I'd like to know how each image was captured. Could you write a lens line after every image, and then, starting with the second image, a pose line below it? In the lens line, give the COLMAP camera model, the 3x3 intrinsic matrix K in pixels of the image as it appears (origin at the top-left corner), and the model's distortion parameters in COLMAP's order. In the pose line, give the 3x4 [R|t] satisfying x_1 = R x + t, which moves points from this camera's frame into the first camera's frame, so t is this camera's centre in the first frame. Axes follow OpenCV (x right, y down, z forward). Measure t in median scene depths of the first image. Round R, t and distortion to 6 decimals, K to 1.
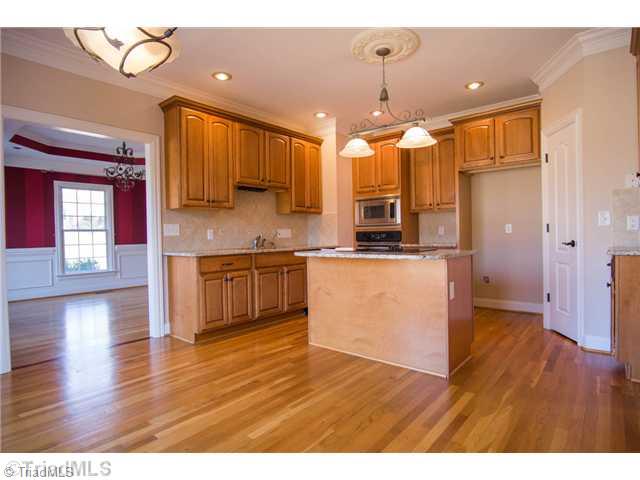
lens RADIAL K [[354.0, 0, 319.7], [0, 354.0, 236.3], [0, 0, 1]] dist [0.000126, 0.000012]
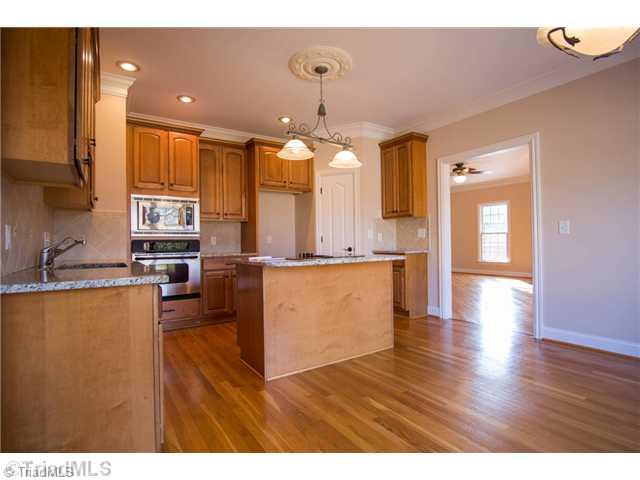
lens RADIAL K [[328.3, 0, 321.8], [0, 328.3, 239.1], [0, 0, 1]] dist [-0.002878, -0.000295]
pose [[0.276379, 0.024468, 0.960737, -0.743669], [0.013337, 0.999482, -0.029292, 0.017134], [-0.960956, 0.020909, 0.275910, 0.726267]]
